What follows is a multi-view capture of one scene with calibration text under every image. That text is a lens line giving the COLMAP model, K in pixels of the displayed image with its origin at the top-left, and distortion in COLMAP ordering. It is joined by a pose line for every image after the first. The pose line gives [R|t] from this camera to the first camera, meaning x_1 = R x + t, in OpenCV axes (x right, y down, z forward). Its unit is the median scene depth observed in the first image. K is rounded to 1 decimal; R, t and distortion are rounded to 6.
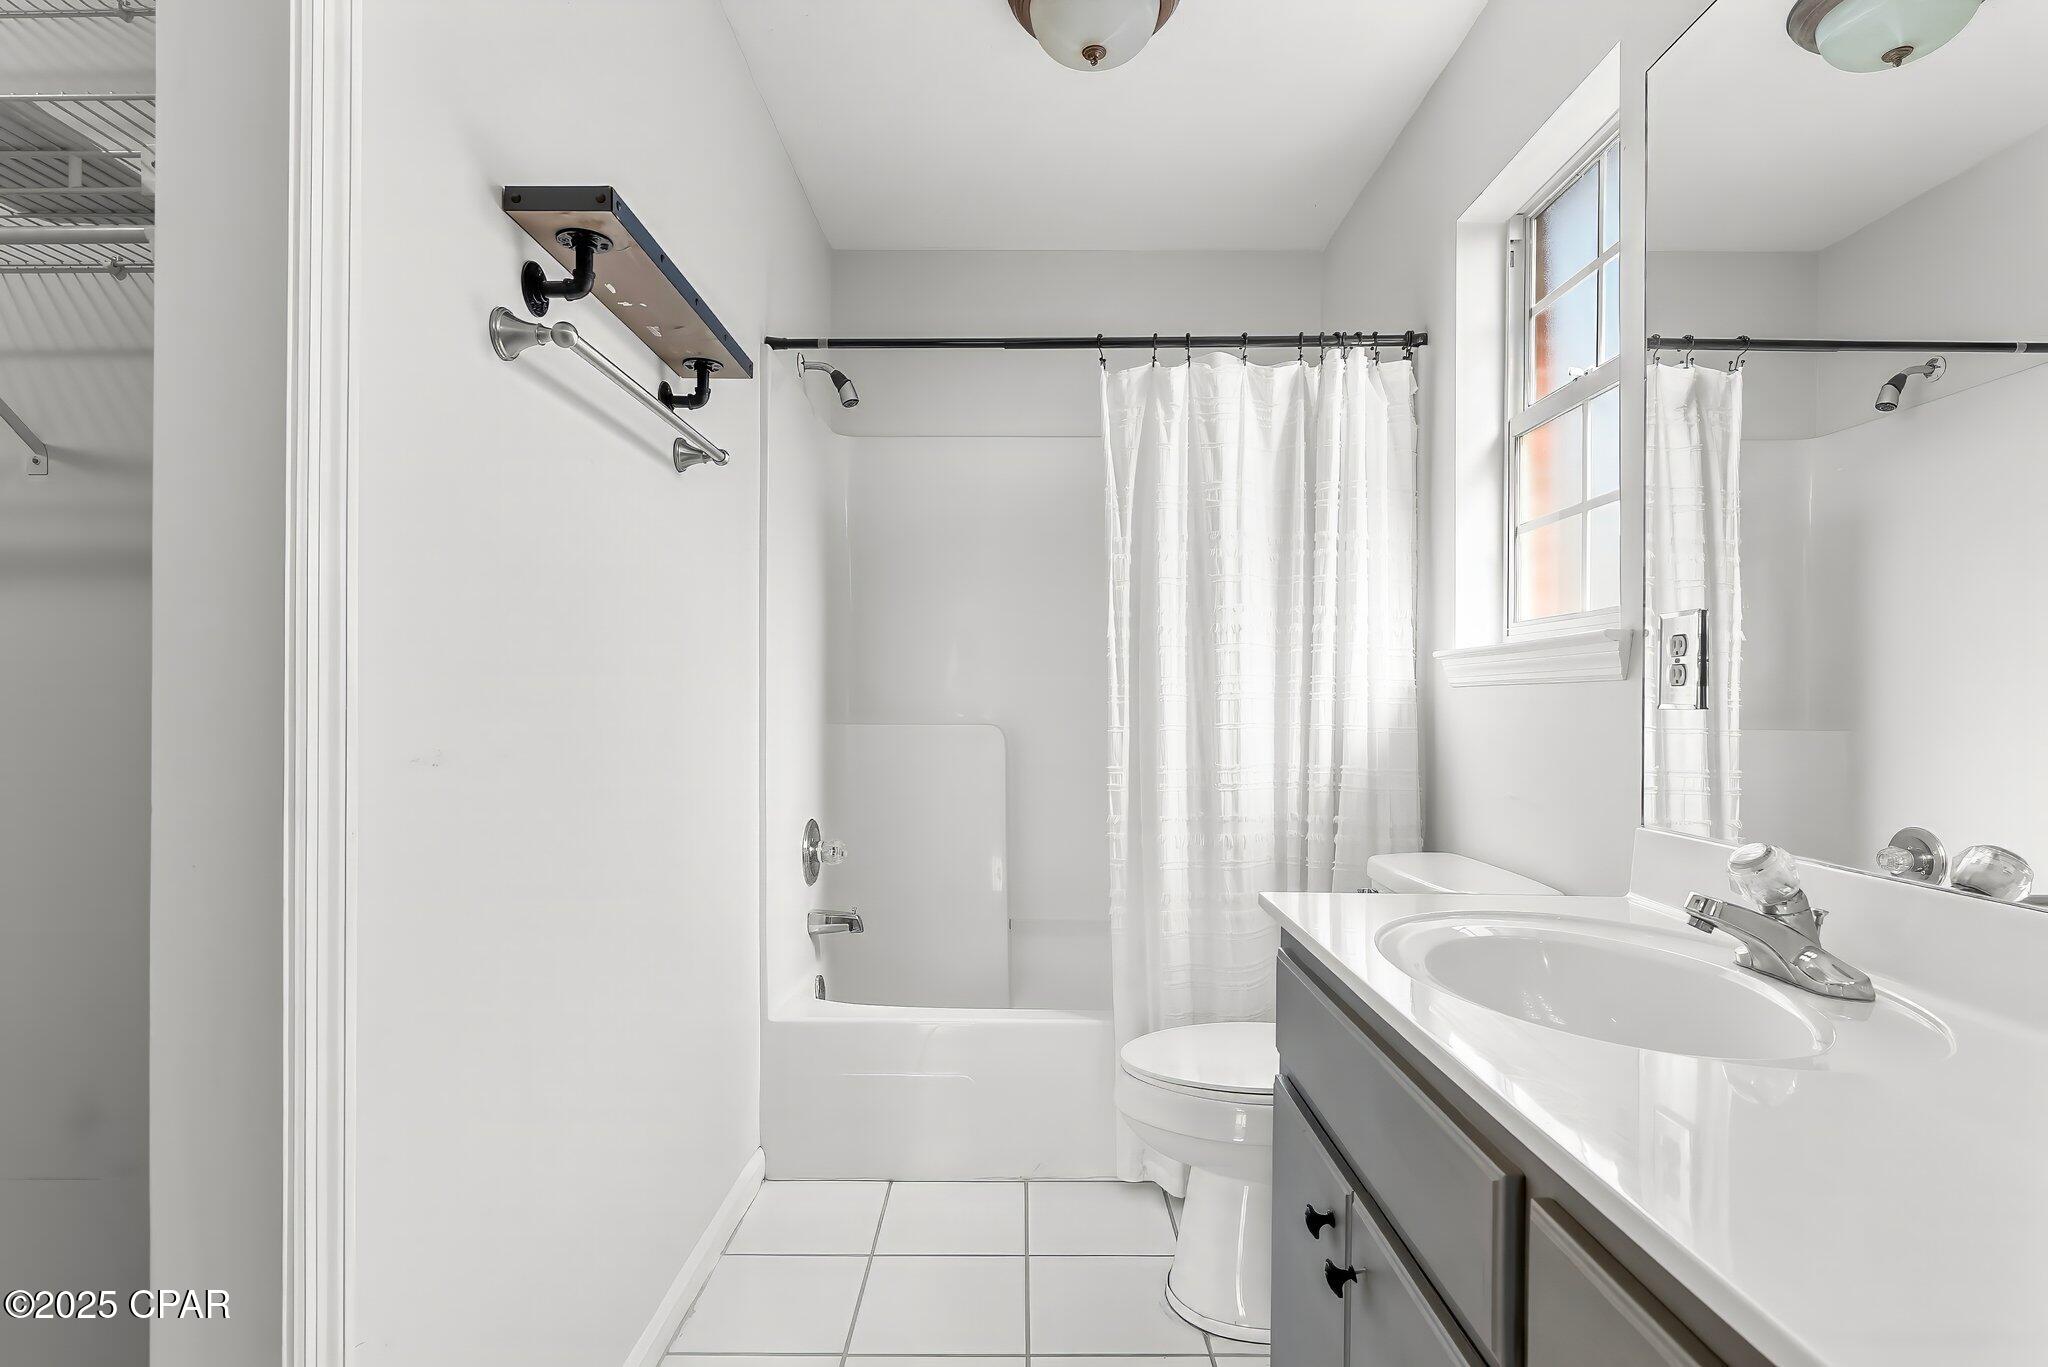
lens RADIAL K [[1015.0, 0, 1022.9], [0, 1015.0, 710.5], [0, 0, 1]] dist [-0.001683, 0.000051]
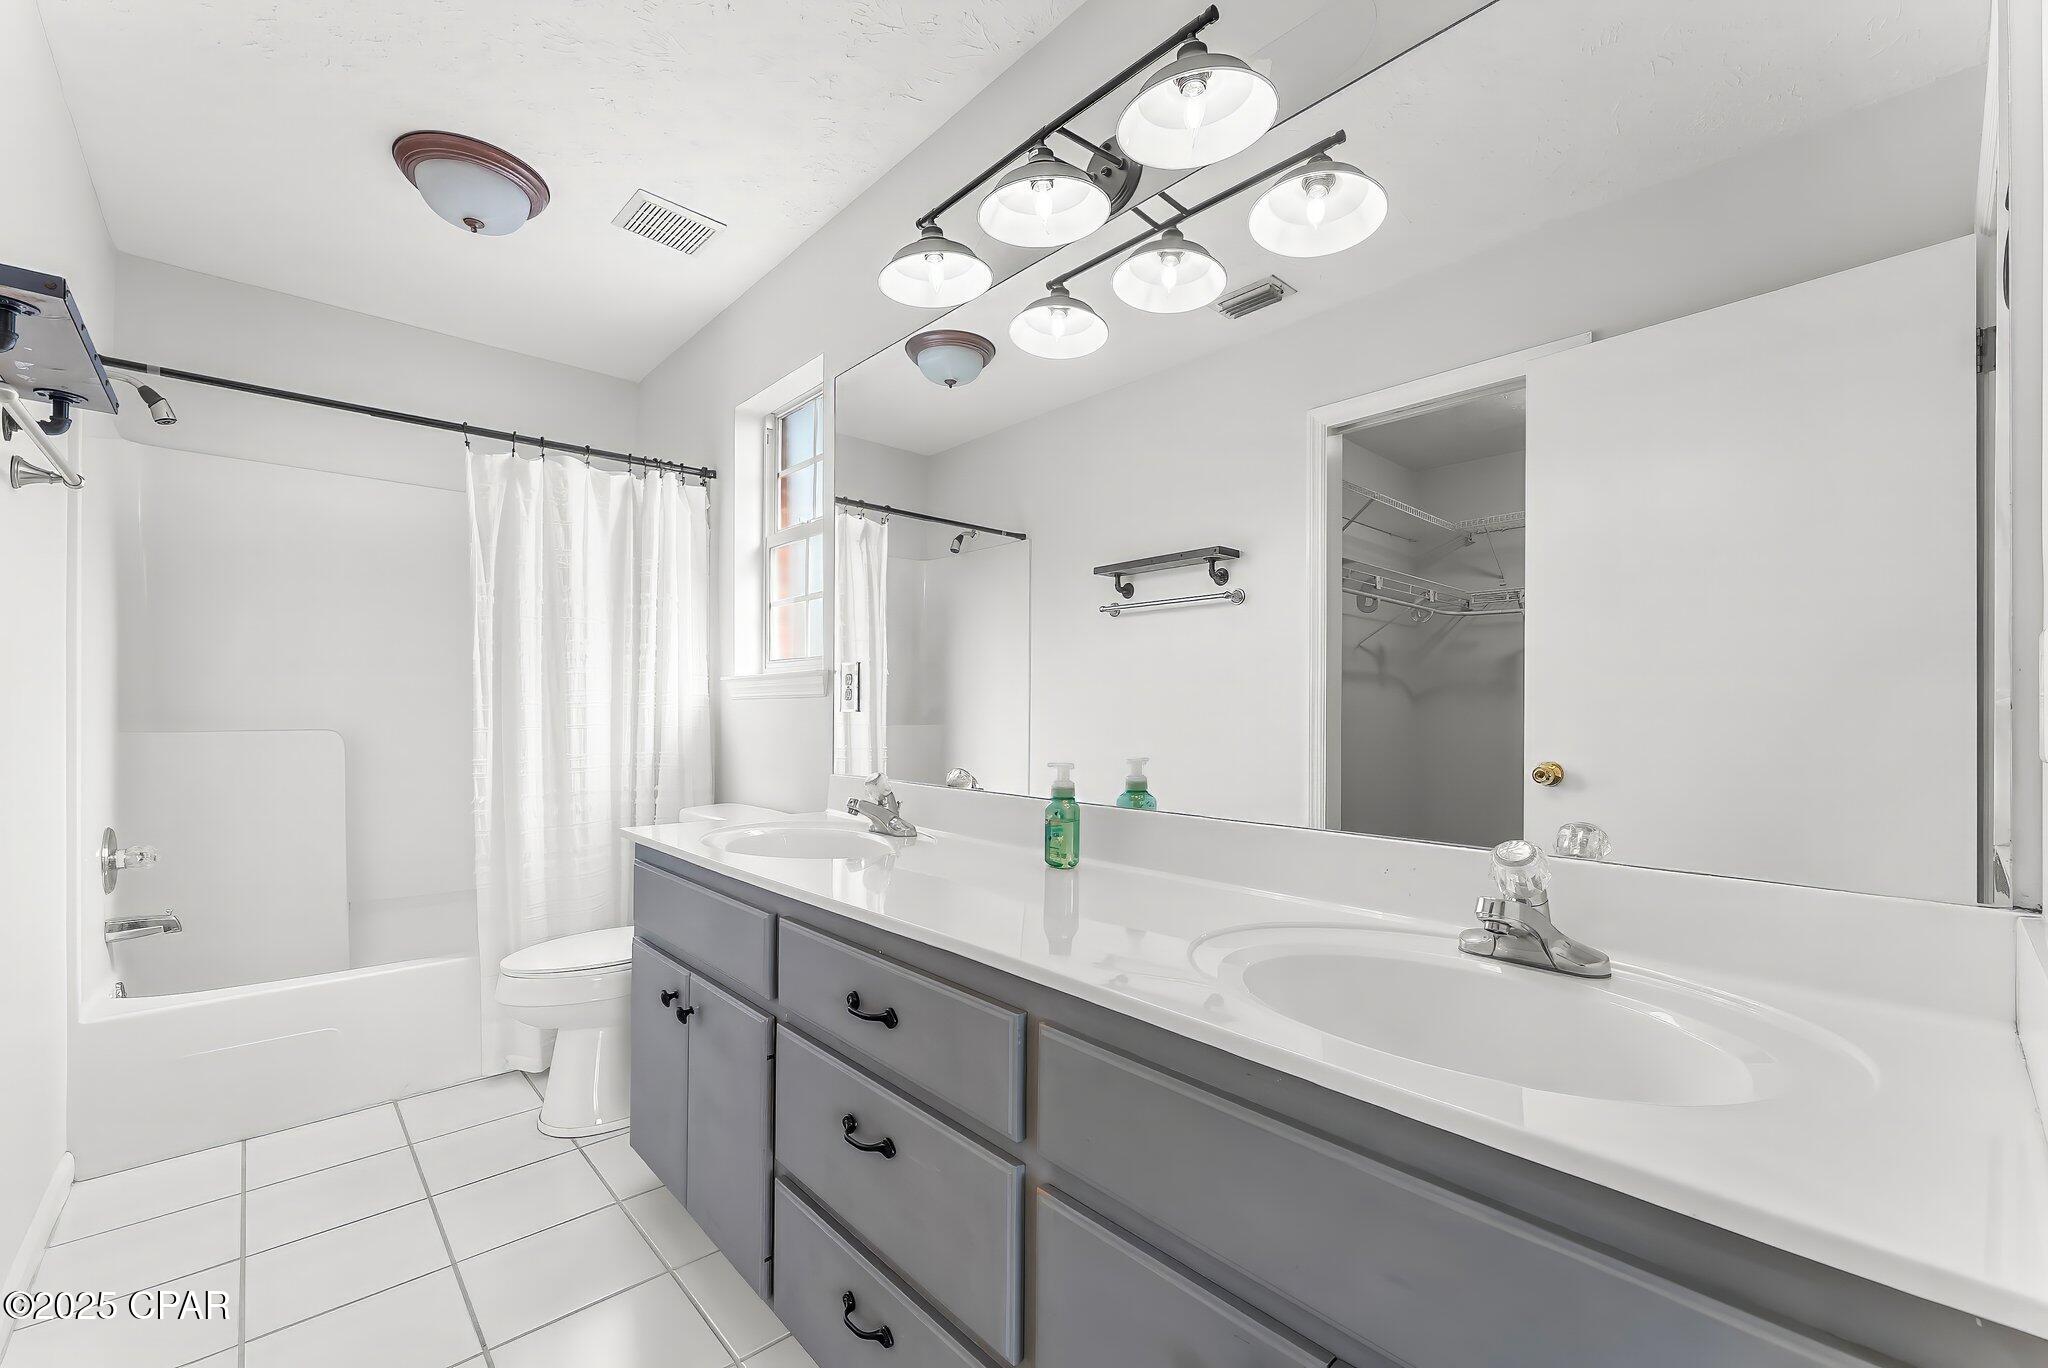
lens RADIAL K [[832.9, 0, 1016.7], [0, 832.9, 688.5], [0, 0, 1]] dist [0.001678, 0.000028]
pose [[0.735850, 0.014350, 0.676993, -0.128745], [0.008833, 0.999487, -0.030786, 0.003730], [-0.677087, 0.028633, 0.735345, -0.253684]]
